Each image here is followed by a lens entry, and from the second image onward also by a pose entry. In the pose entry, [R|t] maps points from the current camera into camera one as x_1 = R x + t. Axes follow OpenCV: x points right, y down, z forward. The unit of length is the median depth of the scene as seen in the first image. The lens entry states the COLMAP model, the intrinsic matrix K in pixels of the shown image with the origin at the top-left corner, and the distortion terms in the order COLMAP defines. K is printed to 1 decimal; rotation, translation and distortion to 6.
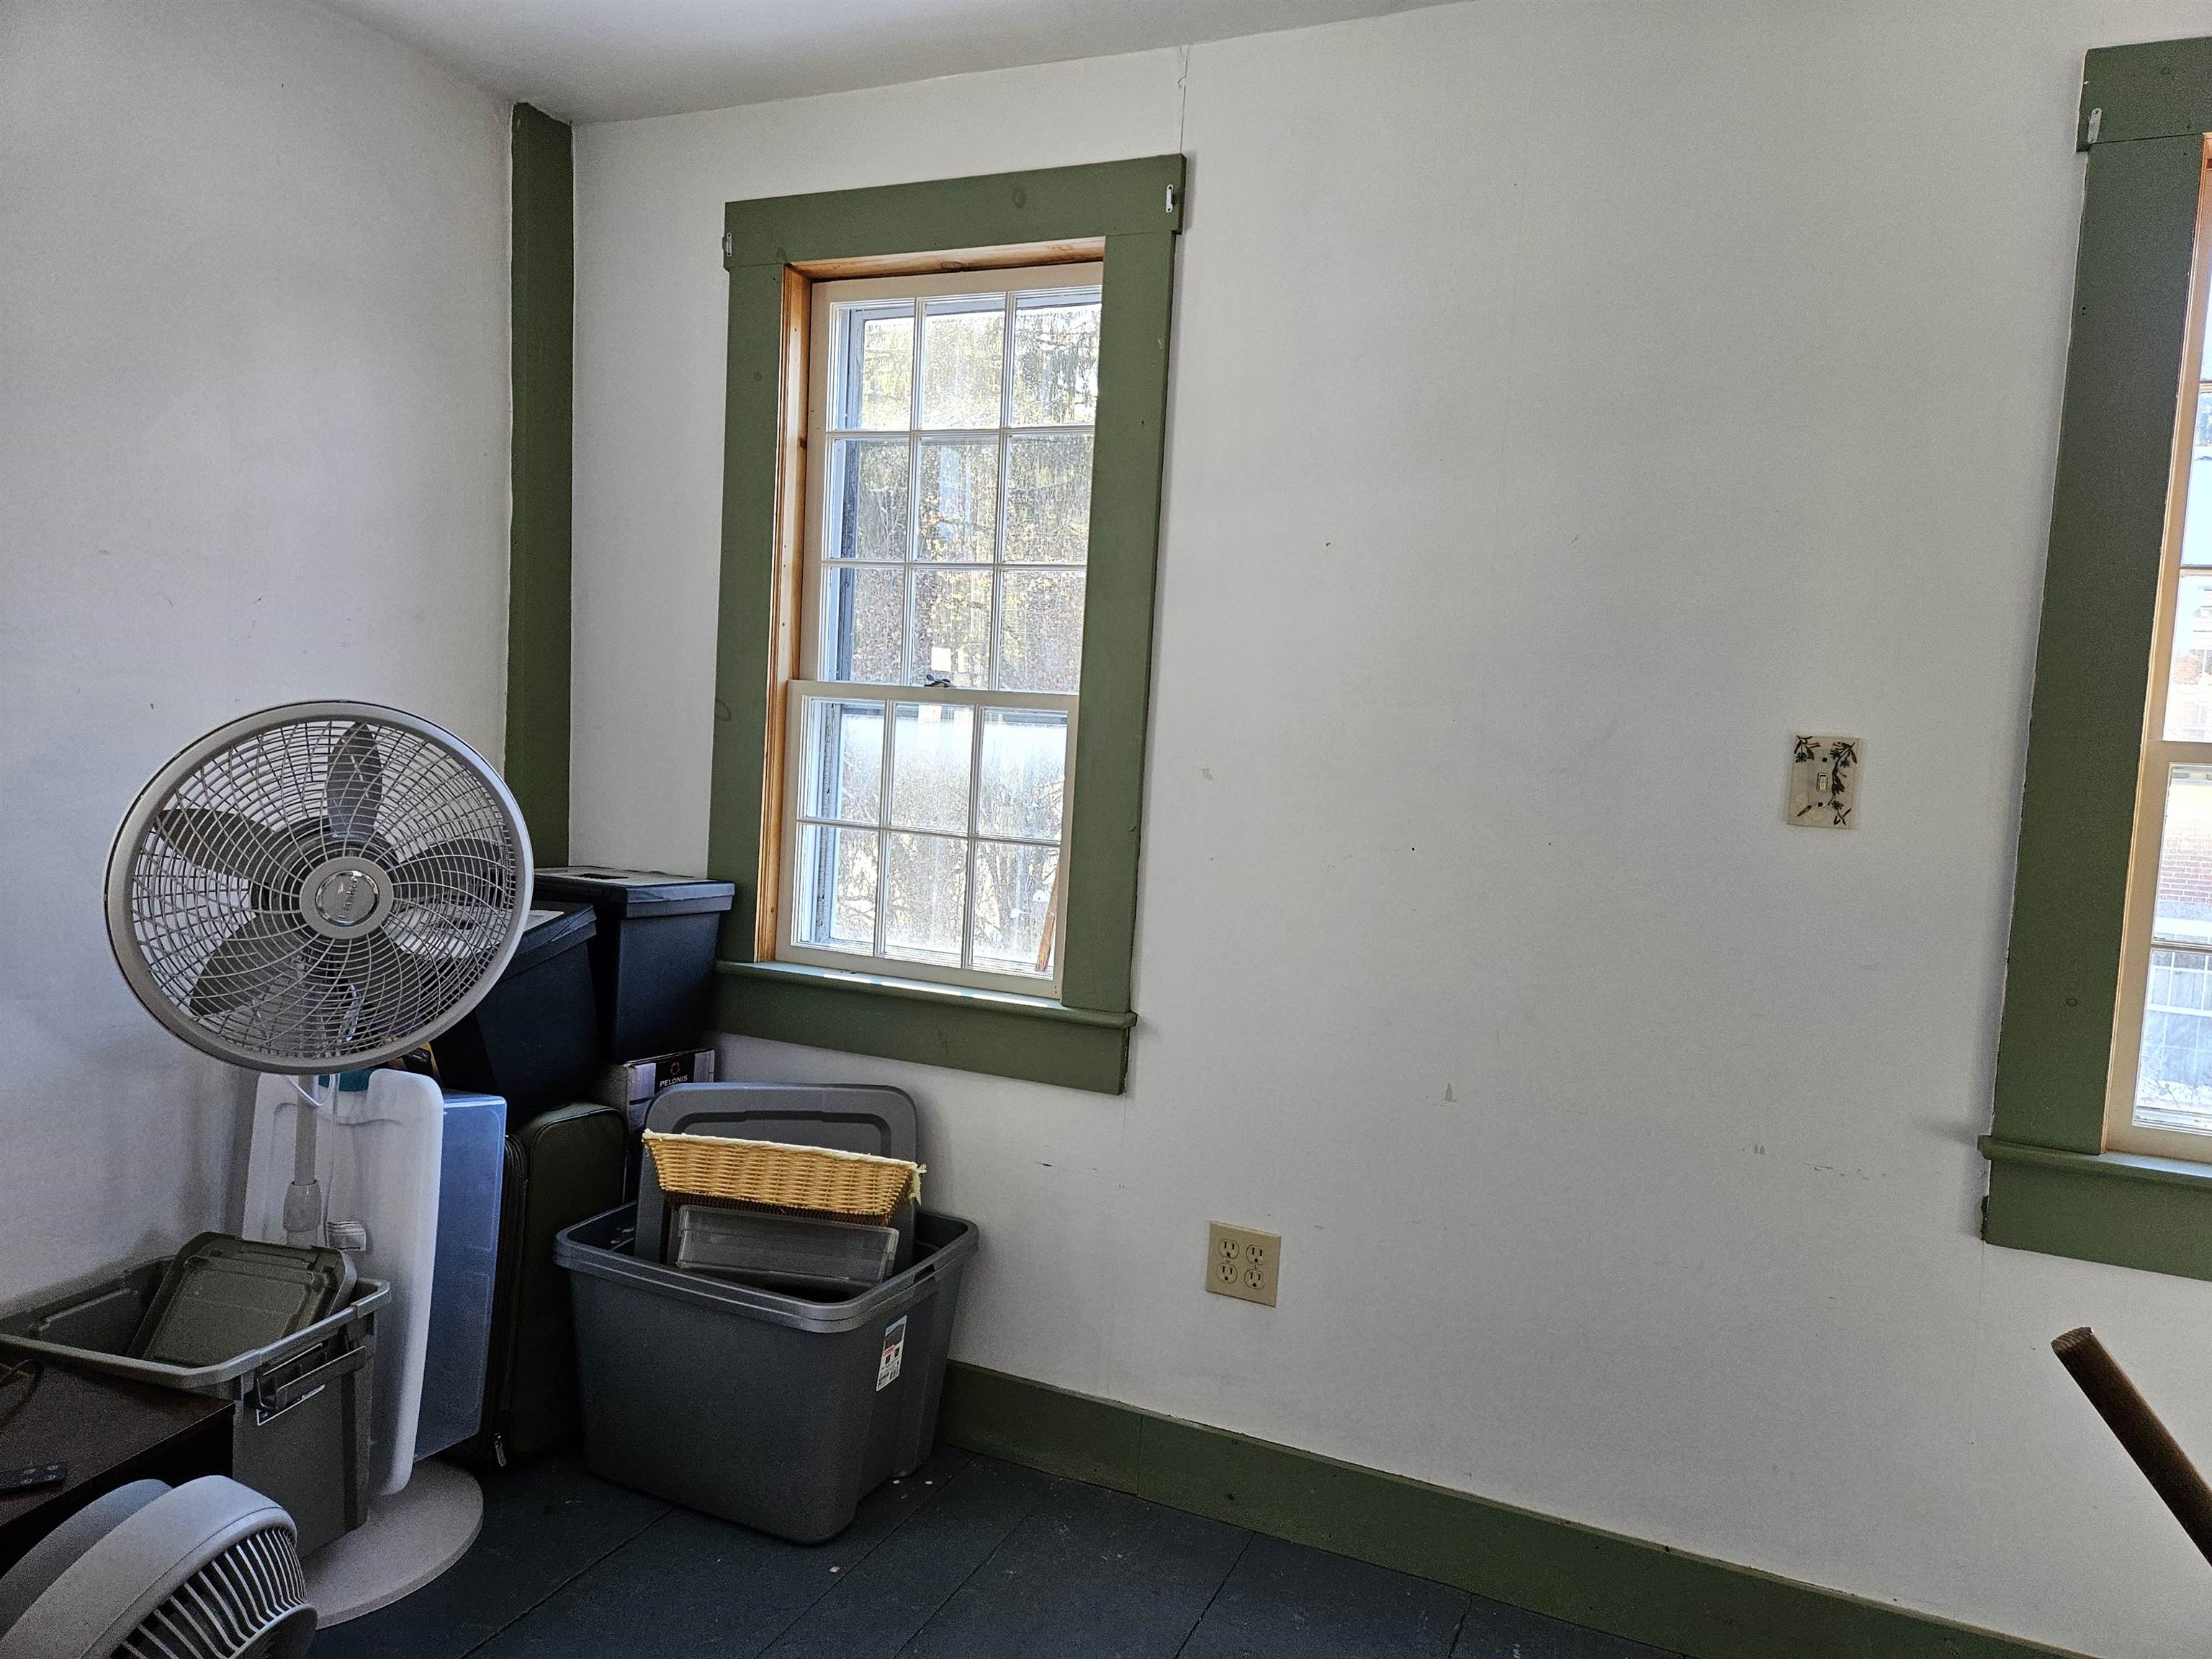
lens RADIAL K [[1491.3, 0, 1101.1], [0, 1491.3, 827.2], [0, 0, 1]] dist [0.080912, -0.067798]
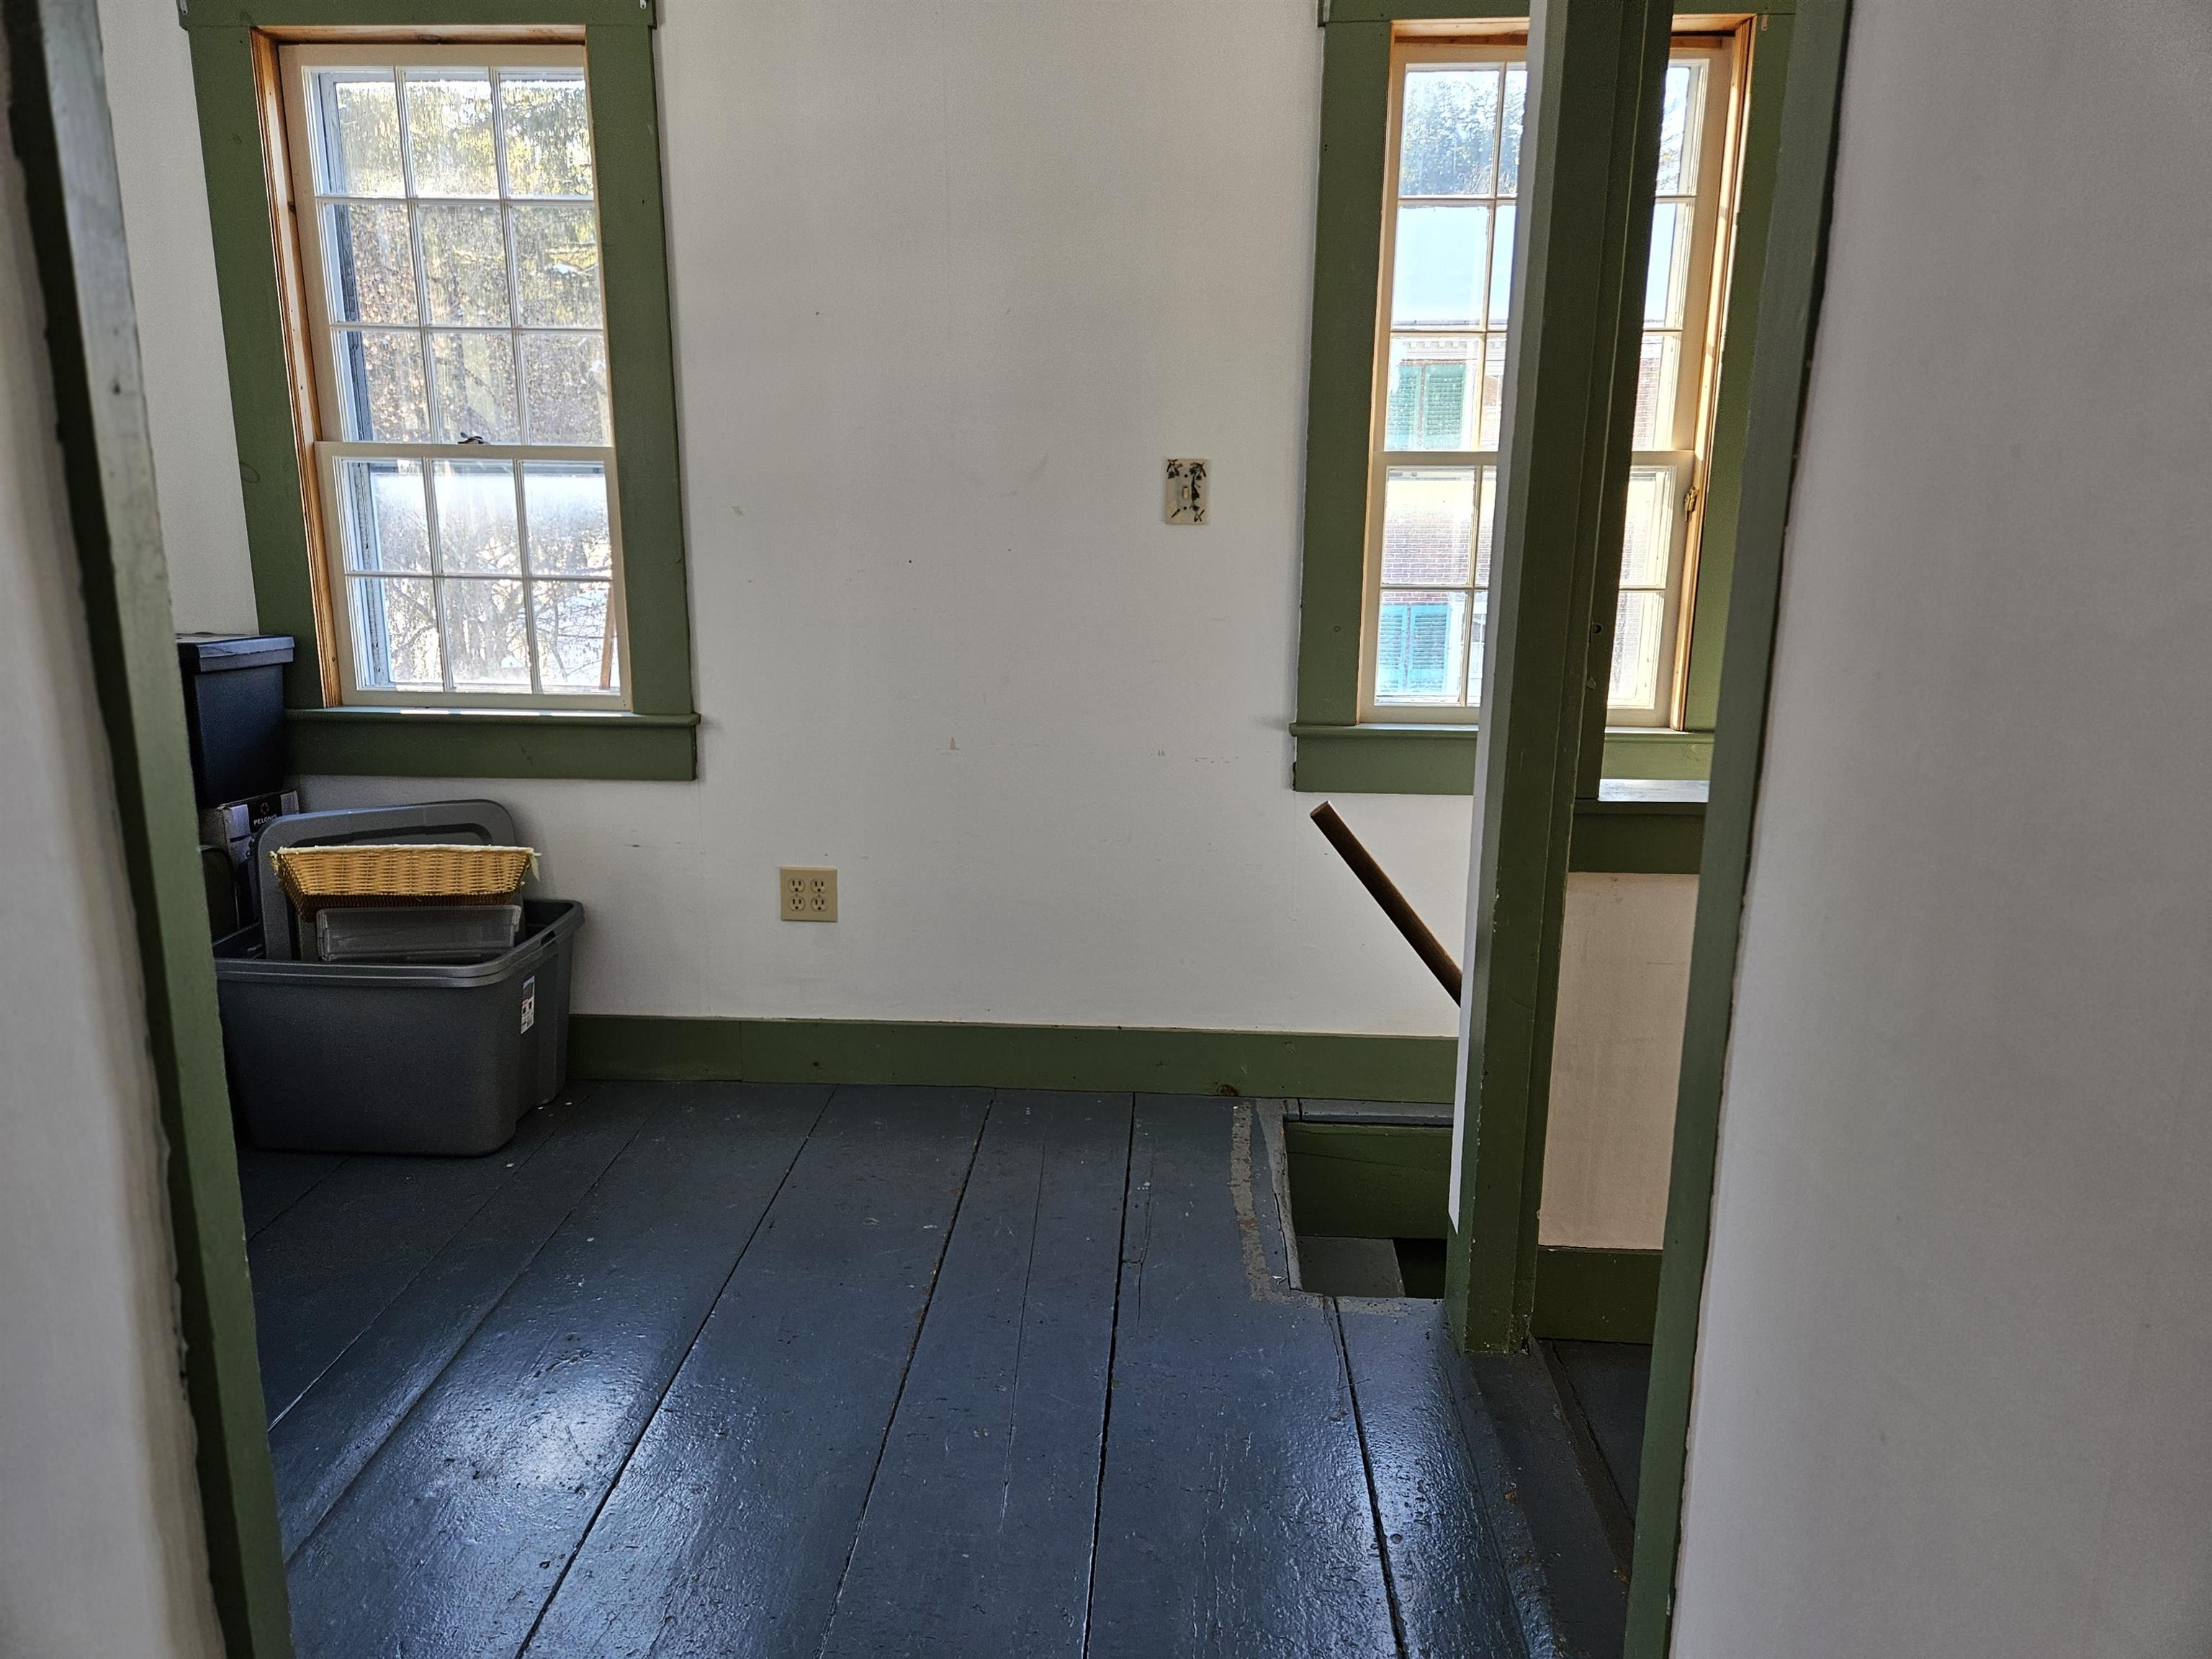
lens RADIAL K [[1491.3, 0, 1101.1], [0, 1491.3, 827.2], [0, 0, 1]] dist [0.080912, -0.067798]
pose [[0.935162, -0.124237, 0.331718, -0.086941], [0.068413, 0.982191, 0.174990, 0.022902], [-0.347550, -0.140950, 0.927007, -0.266651]]
